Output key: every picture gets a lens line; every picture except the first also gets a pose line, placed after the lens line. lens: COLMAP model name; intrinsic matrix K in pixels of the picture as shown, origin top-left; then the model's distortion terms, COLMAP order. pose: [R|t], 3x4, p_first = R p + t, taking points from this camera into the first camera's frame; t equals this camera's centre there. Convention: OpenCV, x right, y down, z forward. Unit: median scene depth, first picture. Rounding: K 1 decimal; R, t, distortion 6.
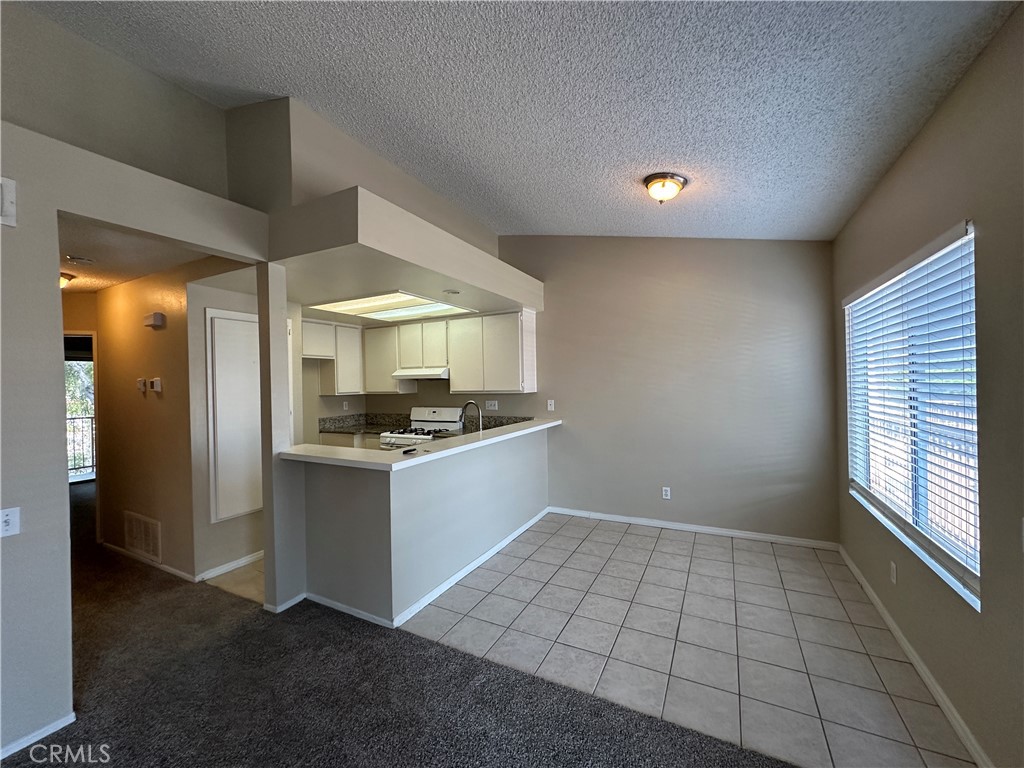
lens RADIAL K [[408.8, 0, 512.0], [0, 408.8, 384.0], [0, 0, 1]] dist [-0.000586, 0.000090]
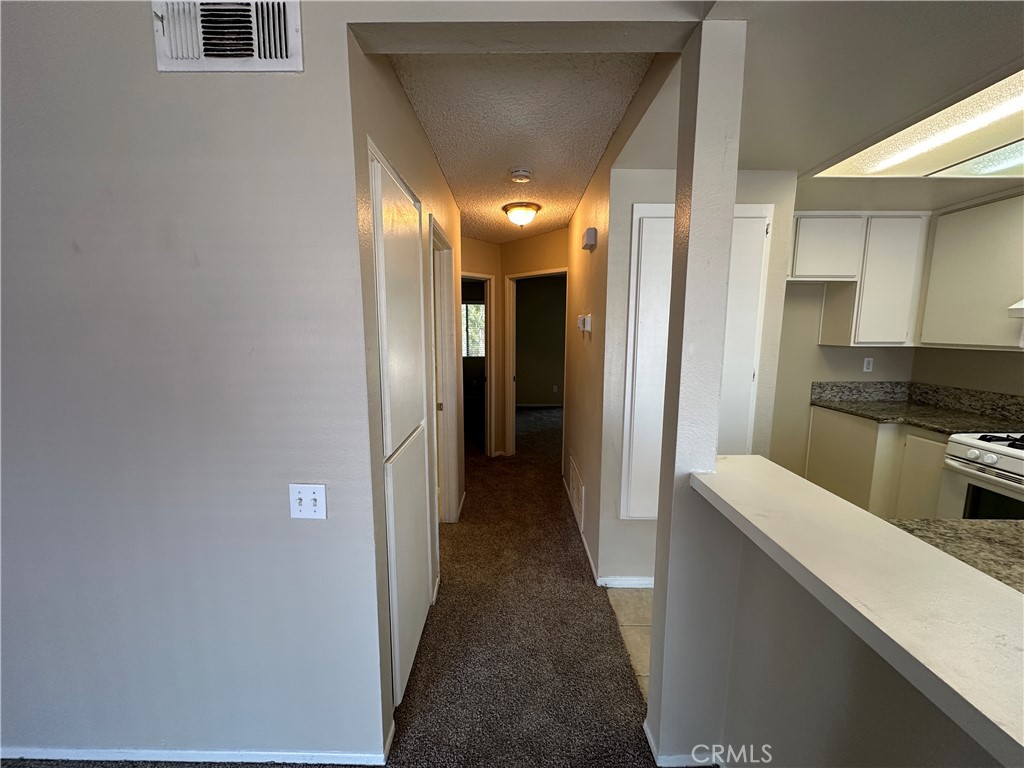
lens RADIAL K [[408.8, 0, 512.0], [0, 408.8, 384.0], [0, 0, 1]] dist [-0.000586, 0.000090]
pose [[0.457239, 0.143425, -0.877702, -0.157275], [-0.016470, 0.988107, 0.152886, 0.000286], [0.889191, -0.055449, 0.454164, 0.360263]]
